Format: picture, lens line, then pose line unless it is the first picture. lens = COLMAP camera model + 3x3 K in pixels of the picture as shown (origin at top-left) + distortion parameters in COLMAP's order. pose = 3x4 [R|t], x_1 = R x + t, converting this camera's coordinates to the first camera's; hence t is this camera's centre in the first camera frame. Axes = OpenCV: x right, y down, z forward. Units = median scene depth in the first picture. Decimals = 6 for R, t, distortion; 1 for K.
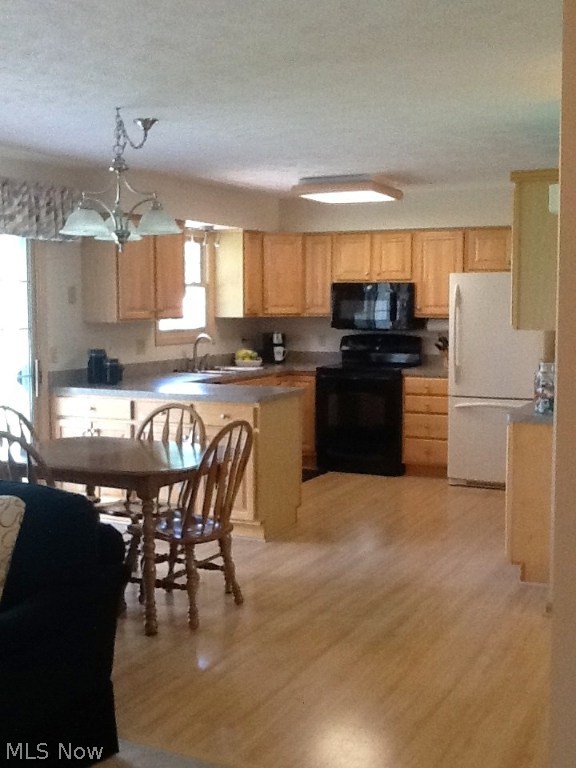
lens RADIAL K [[938.7, 0, 288.0], [0, 938.7, 384.0], [0, 0, 1]] dist [-0.003302, 0.016764]
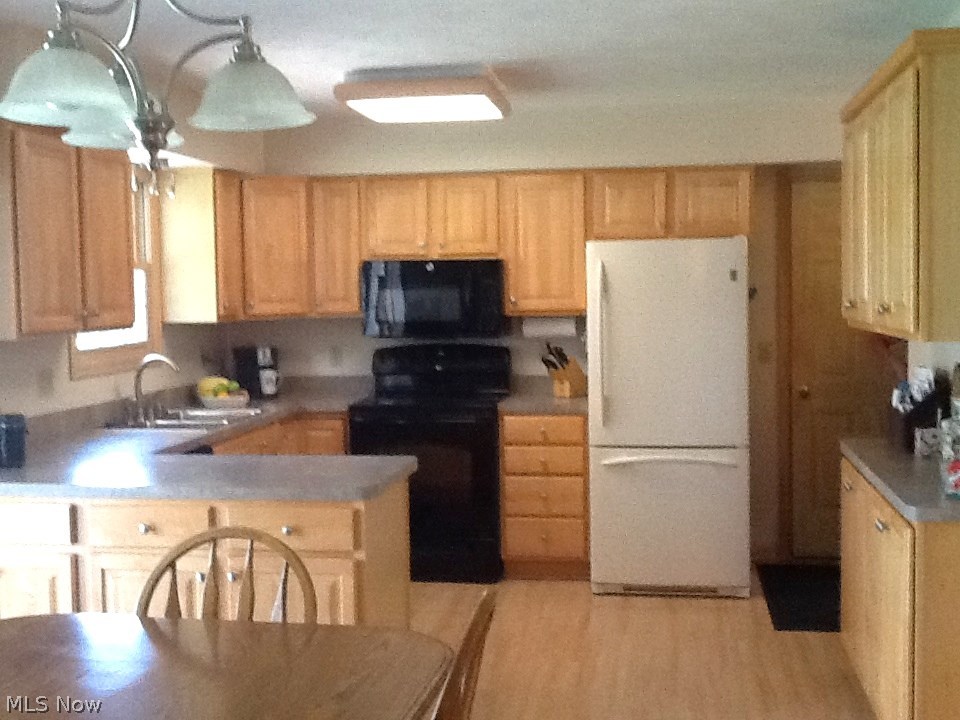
lens RADIAL K [[1173.4, 0, 467.0], [0, 1173.4, 355.9], [0, 0, 1]] dist [-0.003302, 0.016764]
pose [[0.957615, -0.030480, 0.286434, -0.108541], [0.039994, 0.998824, -0.027423, -0.025320], [-0.285262, 0.037717, 0.957707, 0.281570]]
